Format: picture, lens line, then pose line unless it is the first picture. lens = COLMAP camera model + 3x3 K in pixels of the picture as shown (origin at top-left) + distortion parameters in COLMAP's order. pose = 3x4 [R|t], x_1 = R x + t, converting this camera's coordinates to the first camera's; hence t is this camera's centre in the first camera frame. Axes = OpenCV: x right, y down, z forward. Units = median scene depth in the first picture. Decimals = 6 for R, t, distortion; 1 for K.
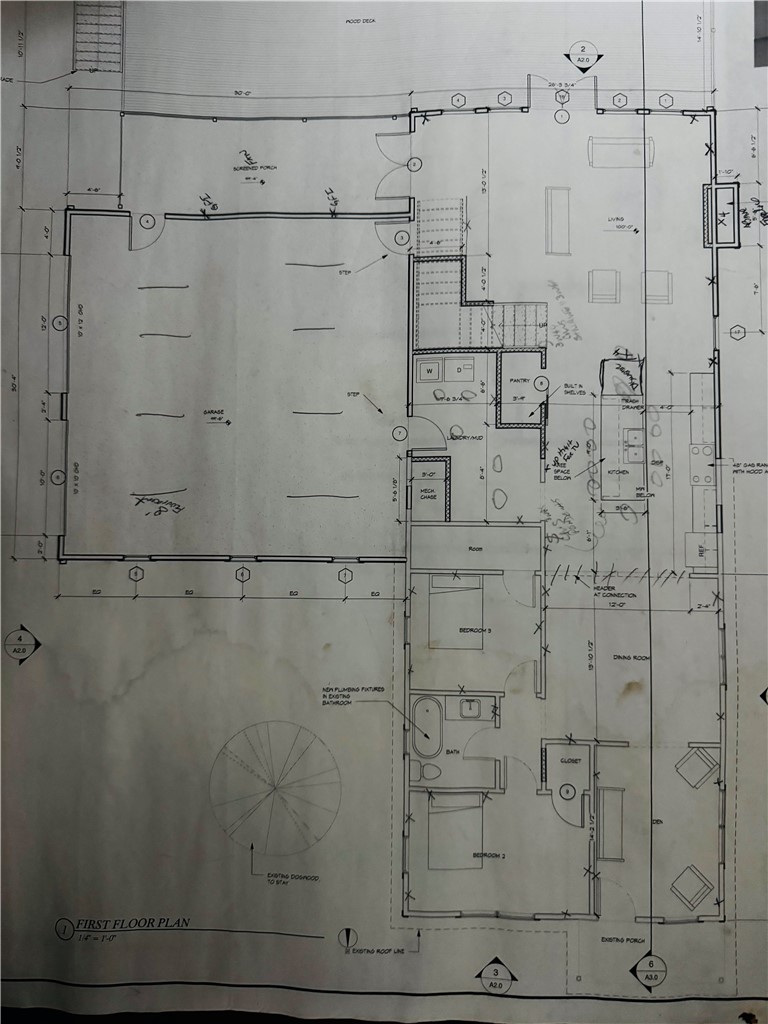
lens RADIAL K [[714.7, 0, 384.0], [0, 714.7, 512.0], [0, 0, 1]] dist [0.095163, -0.148642]
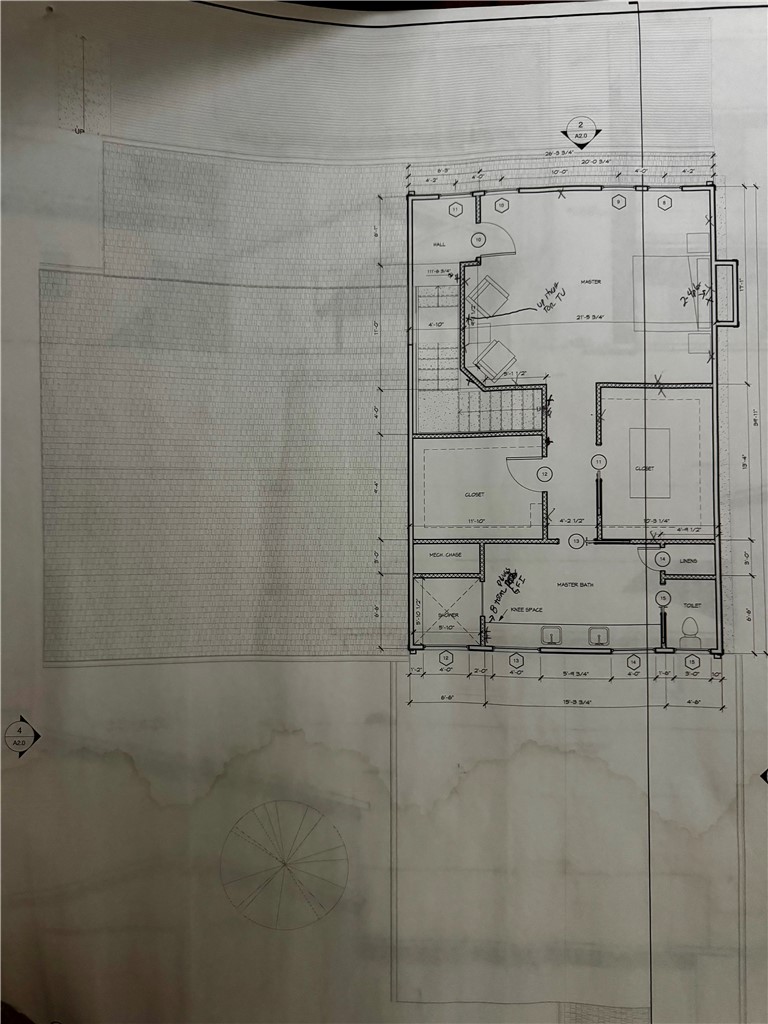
lens RADIAL K [[714.7, 0, 384.0], [0, 714.7, 512.0], [0, 0, 1]] dist [0.095163, -0.148642]
pose [[0.999980, -0.006187, 0.001310, -0.000226], [0.006185, 0.999980, 0.001449, -0.112346], [-0.001319, -0.001441, 0.999998, 0.002032]]
